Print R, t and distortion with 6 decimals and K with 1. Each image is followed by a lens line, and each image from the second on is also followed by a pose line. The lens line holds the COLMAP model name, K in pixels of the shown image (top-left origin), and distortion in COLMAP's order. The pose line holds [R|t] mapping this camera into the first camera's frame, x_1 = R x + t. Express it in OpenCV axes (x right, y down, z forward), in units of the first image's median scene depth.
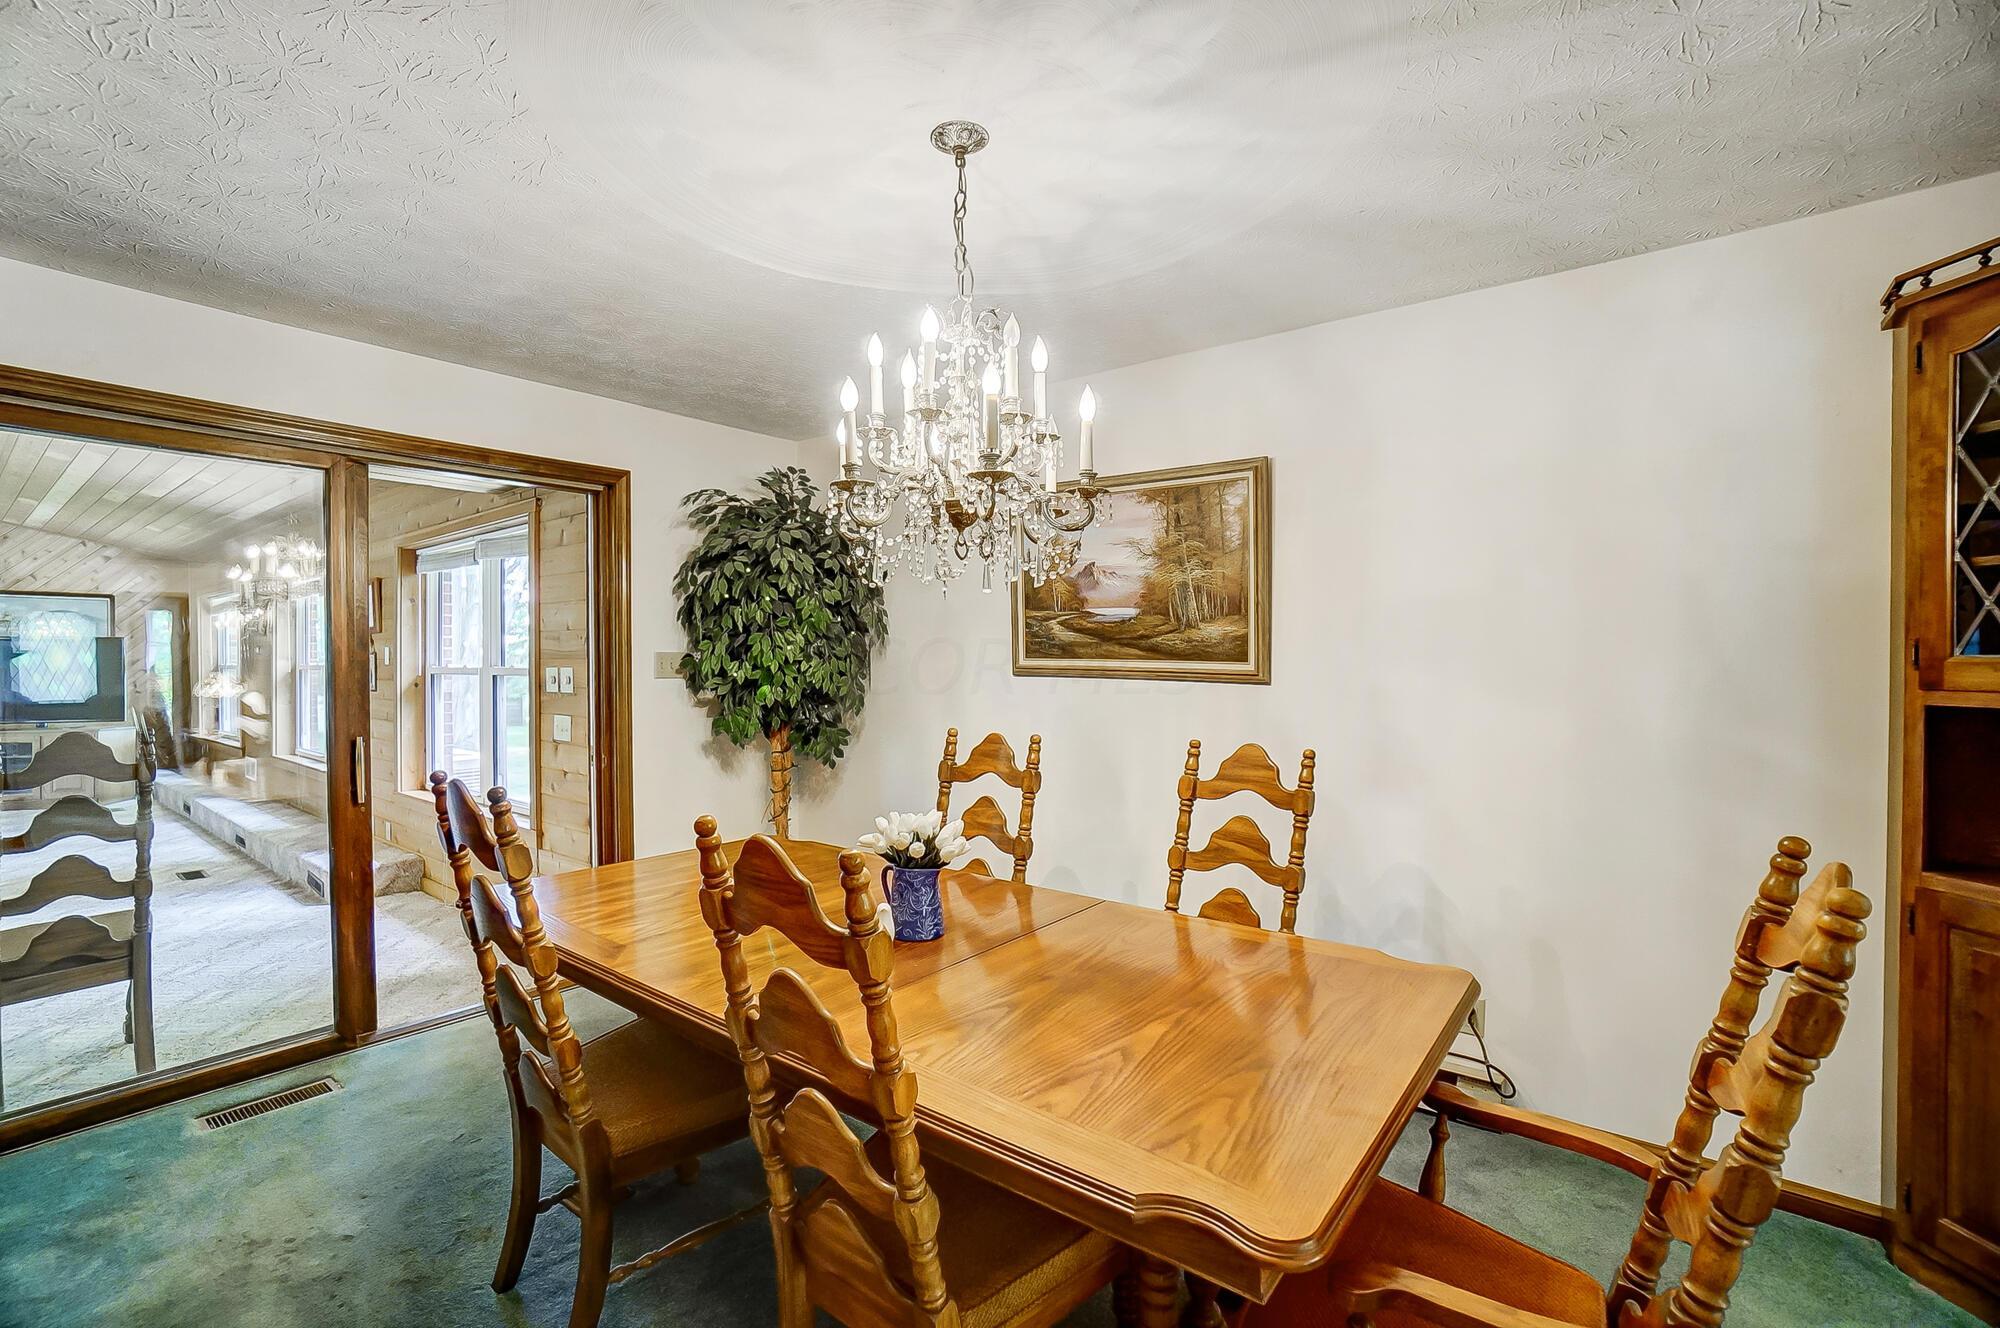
lens RADIAL K [[882.4, 0, 990.9], [0, 882.4, 670.5], [0, 0, 1]] dist [0.025787, 0.002631]
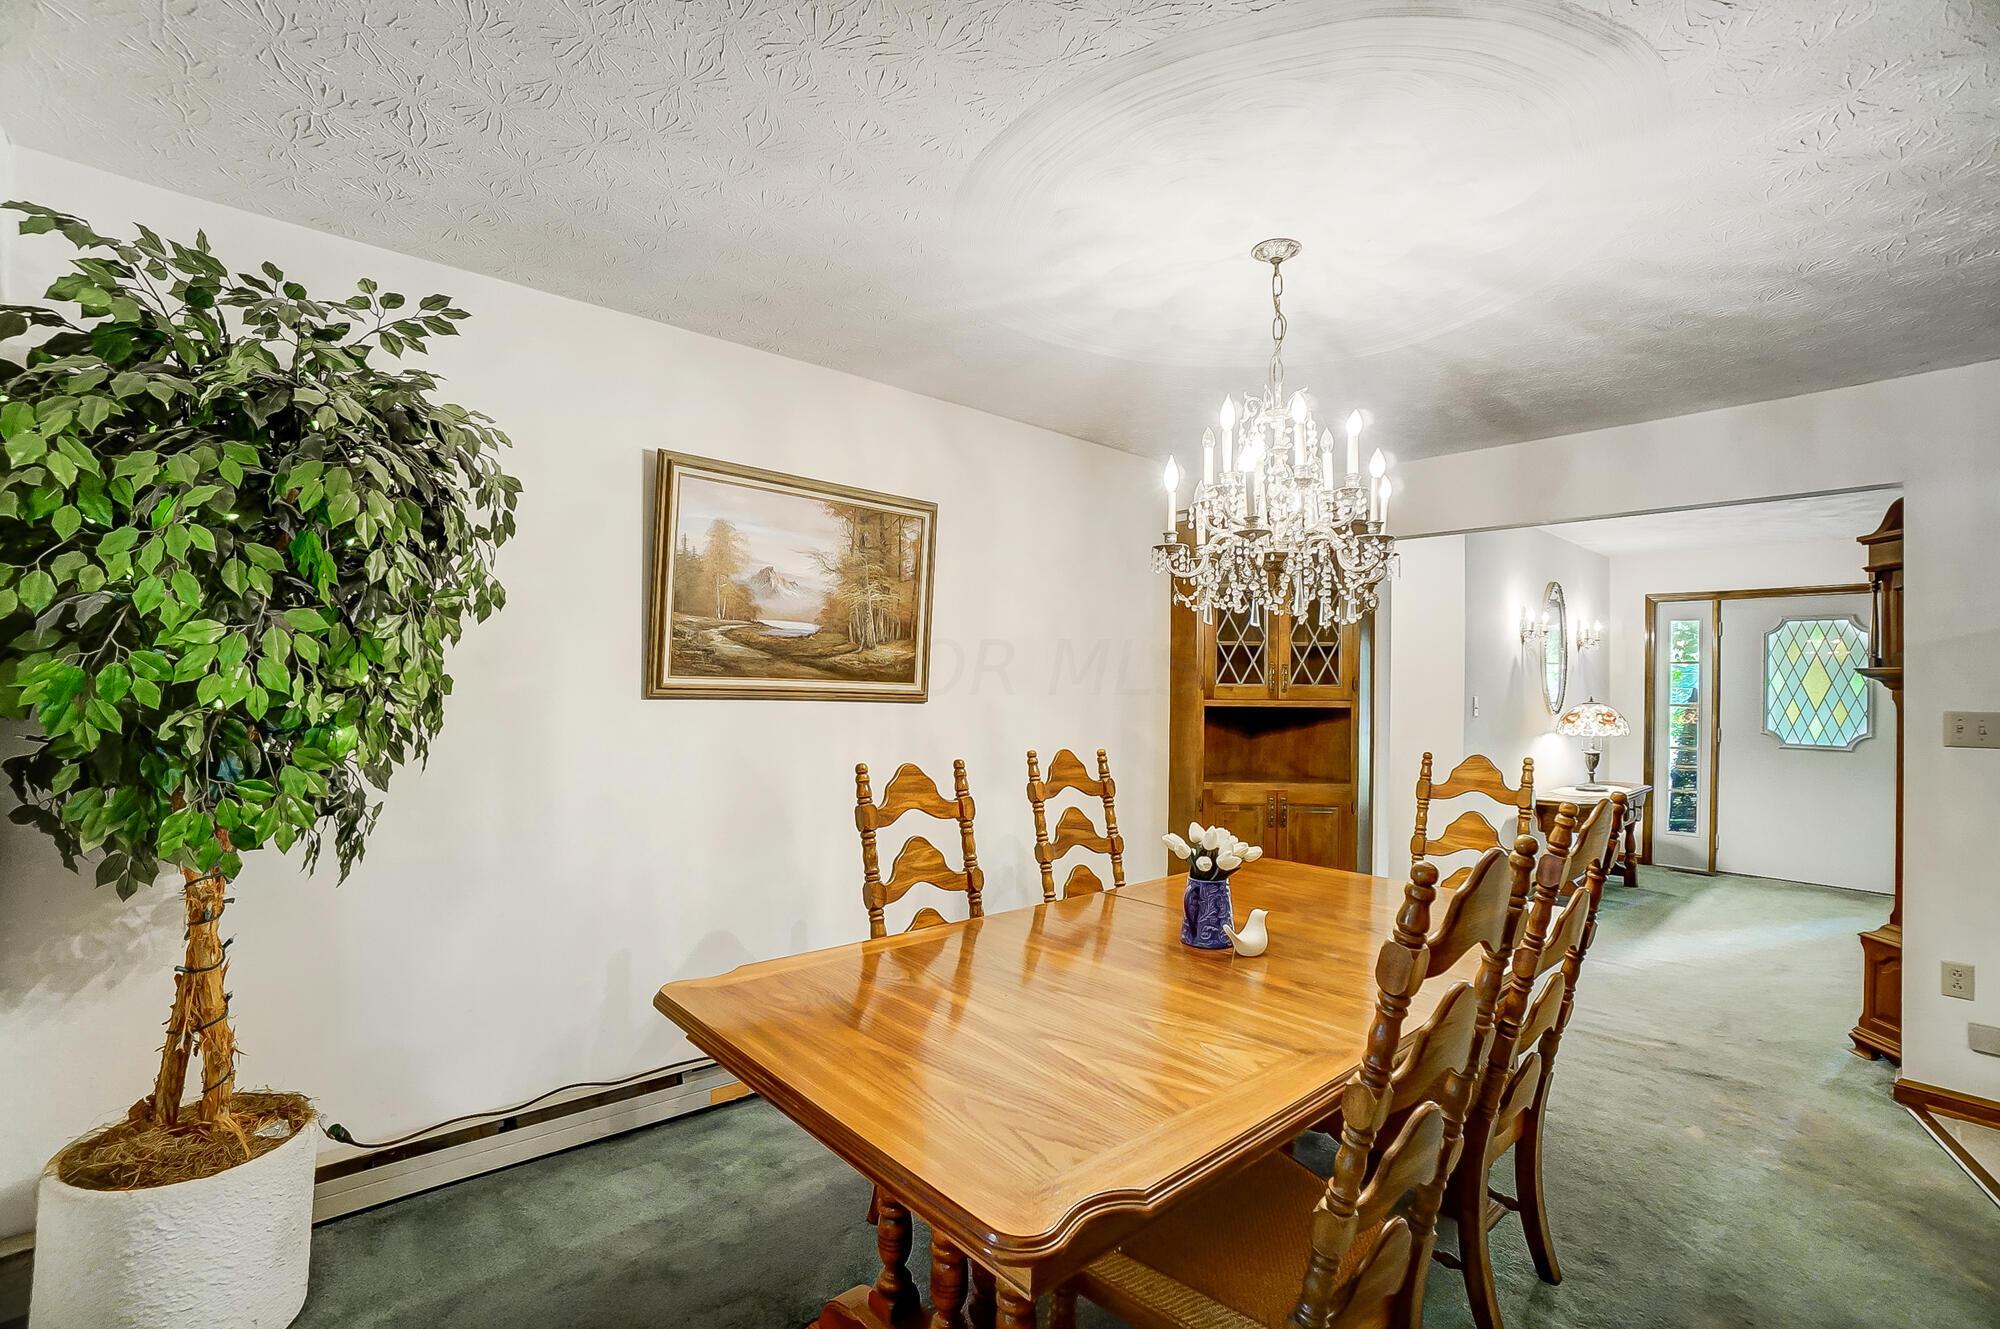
lens RADIAL K [[882.4, 0, 986.1], [0, 882.4, 673.9], [0, 0, 1]] dist [0.025787, 0.002631]
pose [[0.216343, 0.015135, 0.976200, -0.741825], [0.002348, 0.999869, -0.016023, -0.002986], [-0.976315, 0.005759, 0.216279, 0.652540]]
